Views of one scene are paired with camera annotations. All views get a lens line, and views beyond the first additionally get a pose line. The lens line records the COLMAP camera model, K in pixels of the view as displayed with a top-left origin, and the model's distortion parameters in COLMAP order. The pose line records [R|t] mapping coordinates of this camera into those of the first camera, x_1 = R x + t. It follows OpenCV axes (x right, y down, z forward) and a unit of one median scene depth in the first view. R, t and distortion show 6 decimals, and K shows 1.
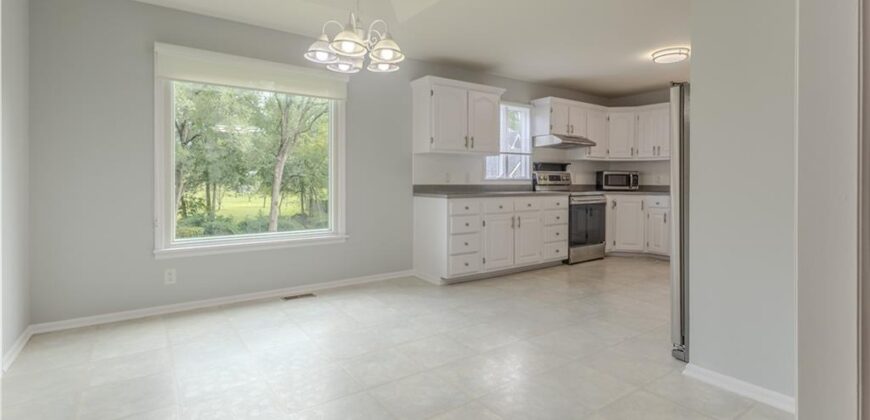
lens RADIAL K [[425.3, 0, 423.9], [0, 425.3, 184.2], [0, 0, 1]] dist [0.005298, -0.002192]
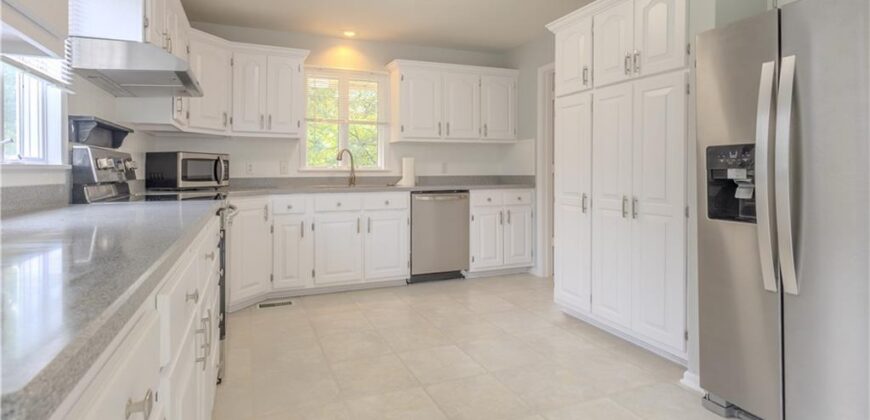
lens RADIAL K [[425.3, 0, 412.6], [0, 425.3, 167.1], [0, 0, 1]] dist [0.005298, -0.002192]
pose [[0.229228, 0.004892, 0.973360, -0.005264], [0.015695, 0.999839, -0.008721, -0.004682], [-0.973246, 0.017276, 0.229115, 0.677085]]
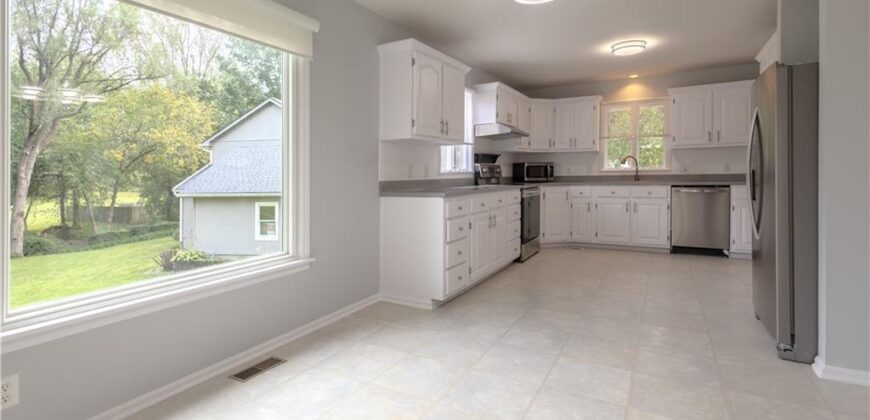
lens RADIAL K [[425.3, 0, 431.3], [0, 425.3, 176.7], [0, 0, 1]] dist [0.005298, -0.002192]
pose [[0.895352, -0.021562, 0.444838, -0.234007], [0.024186, 0.999707, -0.000223, -0.003780], [-0.444703, 0.010959, 0.895611, 0.232866]]
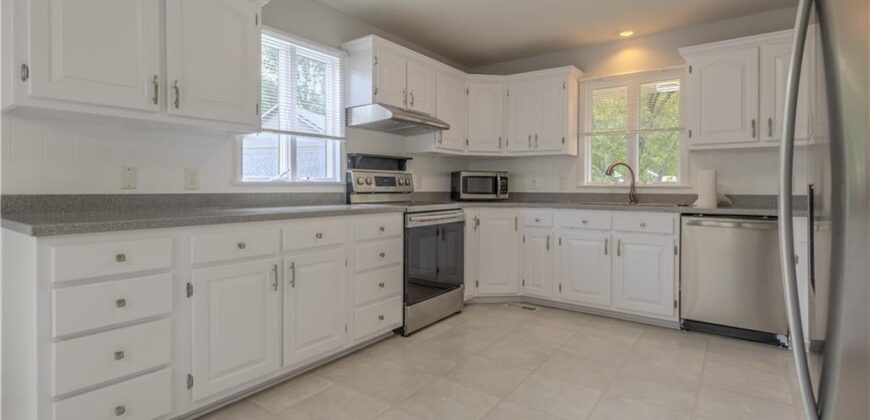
lens RADIAL K [[425.3, 0, 434.1], [0, 425.3, 182.4], [0, 0, 1]] dist [0.005298, -0.002192]
pose [[0.943748, 0.003697, 0.330645, 0.181212], [0.003192, 0.999789, -0.020289, -0.000593], [-0.330651, 0.020203, 0.943537, 0.431367]]
